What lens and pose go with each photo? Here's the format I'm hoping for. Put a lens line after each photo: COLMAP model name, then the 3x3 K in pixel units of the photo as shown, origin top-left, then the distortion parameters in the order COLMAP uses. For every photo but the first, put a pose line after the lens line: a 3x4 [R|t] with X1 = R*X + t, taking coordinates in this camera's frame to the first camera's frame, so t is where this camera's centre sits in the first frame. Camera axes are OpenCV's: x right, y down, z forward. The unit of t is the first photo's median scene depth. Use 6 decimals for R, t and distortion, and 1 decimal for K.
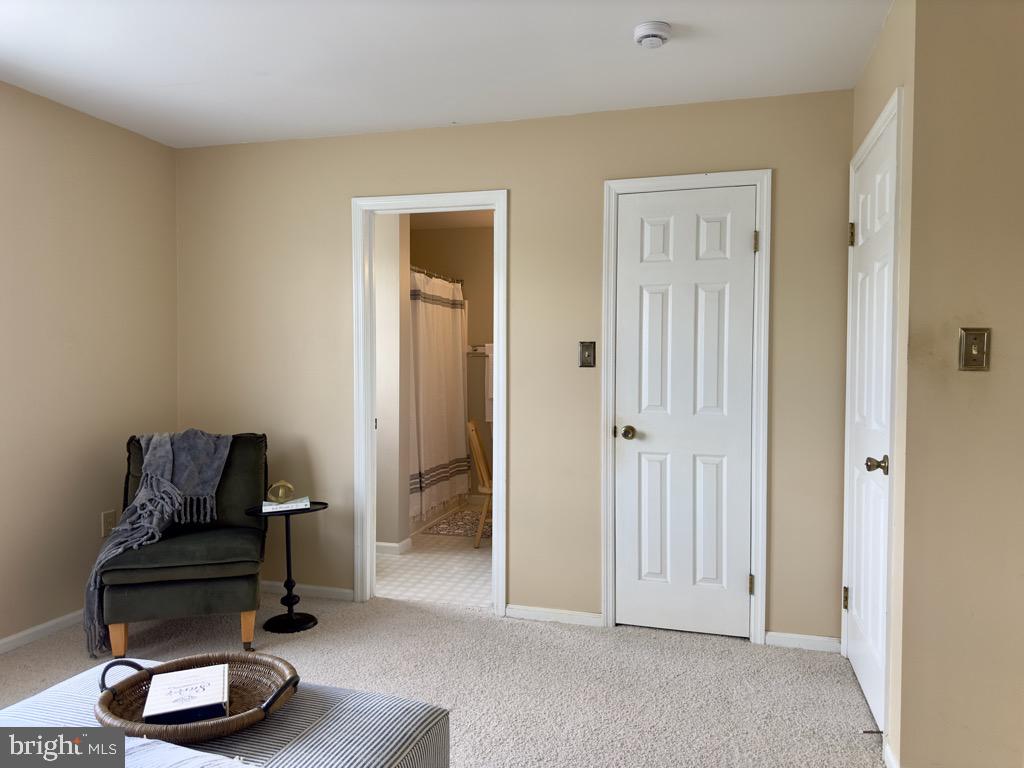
lens RADIAL K [[715.4, 0, 506.0], [0, 715.4, 378.2], [0, 0, 1]] dist [0.119416, -0.161489]
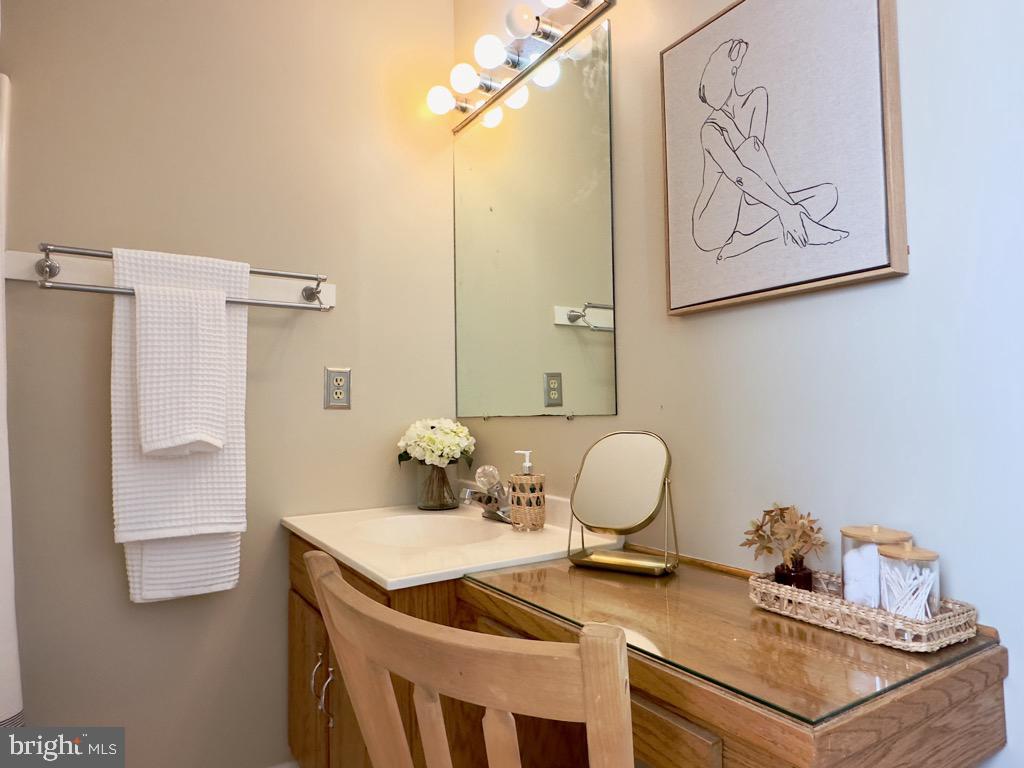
lens RADIAL K [[642.0, 0, 512.0], [0, 642.0, 384.0], [0, 0, 1]] dist [0.005477, 0.003376]
pose [[0.647005, 0.015391, 0.762331, -0.113921], [0.032168, 0.998355, -0.047458, 0.018235], [-0.761807, 0.055228, 0.645445, 0.736626]]
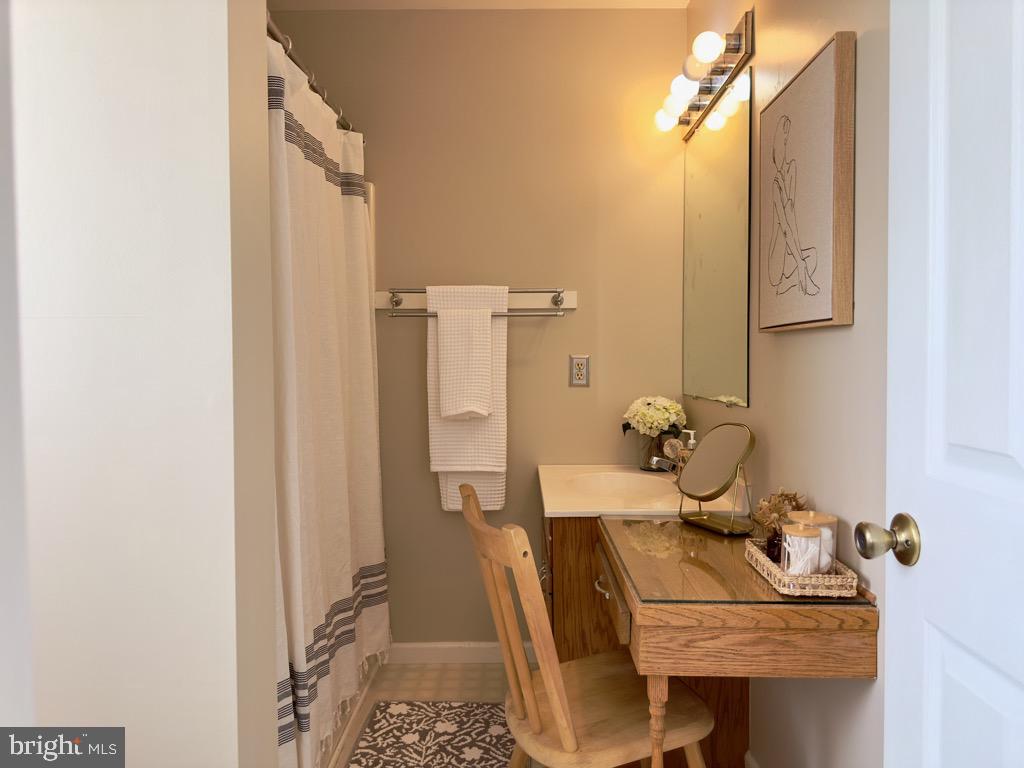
lens RADIAL K [[715.4, 0, 506.0], [0, 715.4, 378.2], [0, 0, 1]] dist [0.119416, -0.161489]
pose [[0.959996, -0.025126, 0.278882, -0.102117], [0.021237, 0.999631, 0.016956, -0.000617], [-0.279205, -0.010355, 0.960176, 0.585469]]
